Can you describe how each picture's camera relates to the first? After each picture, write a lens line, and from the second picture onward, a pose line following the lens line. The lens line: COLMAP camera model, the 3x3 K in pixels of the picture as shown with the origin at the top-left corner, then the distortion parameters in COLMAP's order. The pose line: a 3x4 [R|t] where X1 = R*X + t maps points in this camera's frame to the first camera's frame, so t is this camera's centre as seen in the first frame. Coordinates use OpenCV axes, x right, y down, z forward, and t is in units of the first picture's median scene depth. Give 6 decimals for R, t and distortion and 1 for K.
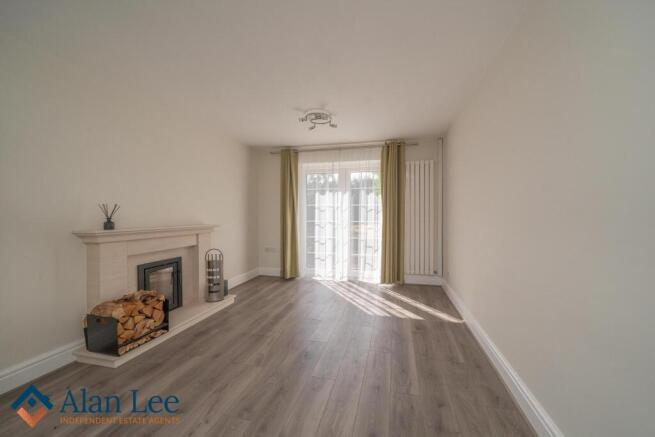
lens RADIAL K [[235.6, 0, 332.9], [0, 235.6, 218.8], [0, 0, 1]] dist [-0.002415, -0.000184]
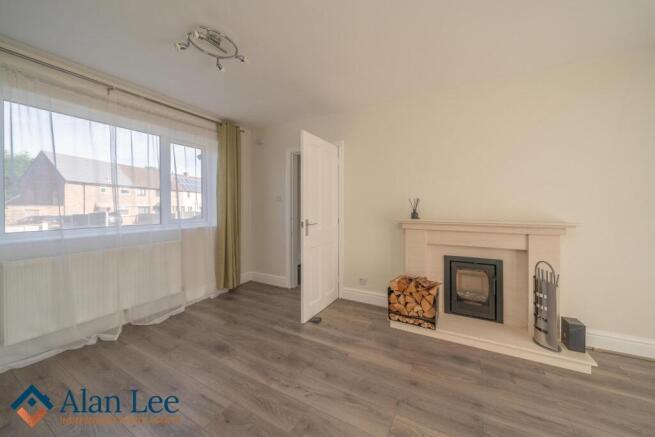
lens RADIAL K [[225.2, 0, 331.6], [0, 225.2, 207.4], [0, 0, 1]] dist [0.000347, 0.000023]
pose [[-0.208396, 0.008012, -0.978012, 0.280076], [-0.016311, 0.999799, 0.011666, -0.019980], [0.977908, 0.018383, -0.208224, 0.788446]]
